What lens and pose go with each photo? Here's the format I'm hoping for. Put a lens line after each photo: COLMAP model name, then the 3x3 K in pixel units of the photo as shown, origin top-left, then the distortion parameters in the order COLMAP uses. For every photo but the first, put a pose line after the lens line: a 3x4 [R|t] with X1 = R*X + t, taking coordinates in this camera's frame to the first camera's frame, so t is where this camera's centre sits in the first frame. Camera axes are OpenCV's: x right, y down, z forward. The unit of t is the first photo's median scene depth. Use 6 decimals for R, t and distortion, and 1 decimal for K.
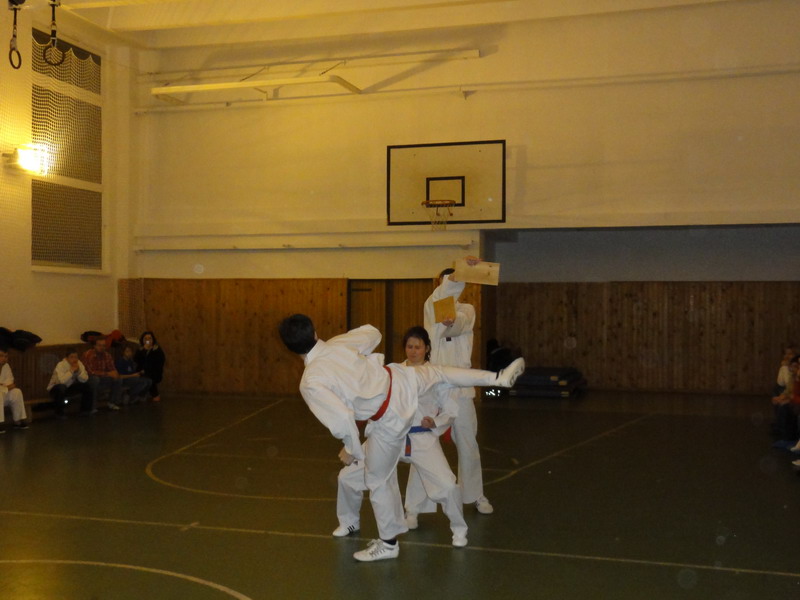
lens RADIAL K [[942.3, 0, 400.6], [0, 942.3, 303.9], [0, 0, 1]] dist [0.027824, 0.000000]
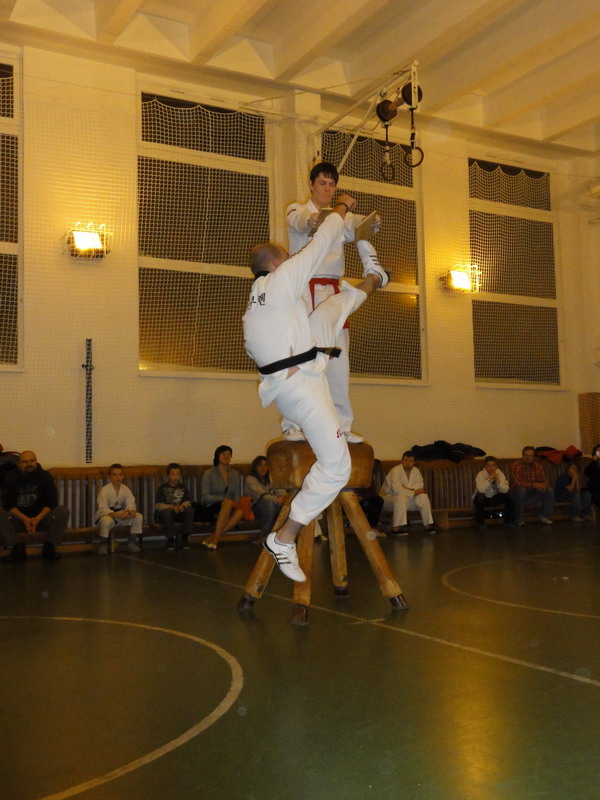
lens RADIAL K [[794.8, 0, 280.0], [0, 794.8, 420.0], [0, 0, 1]] dist [-0.003156, 0.000000]
pose [[0.692497, -0.051590, -0.719573, 0.082137], [0.020013, 0.998430, -0.052322, 0.039790], [0.721143, 0.021832, 0.692442, 0.227716]]
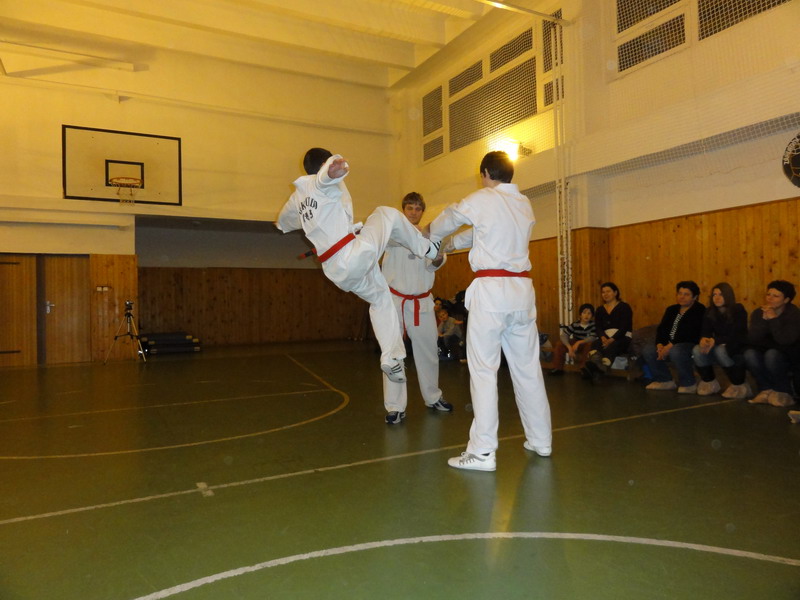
lens RADIAL K [[564.5, 0, 407.8], [0, 564.5, 297.9], [0, 0, 1]] dist [0.002046, -0.002025]
pose [[0.704283, -0.008918, 0.709863, -0.178601], [0.023849, 0.999654, -0.011104, 0.042076], [-0.709519, 0.024750, 0.704252, 0.249448]]
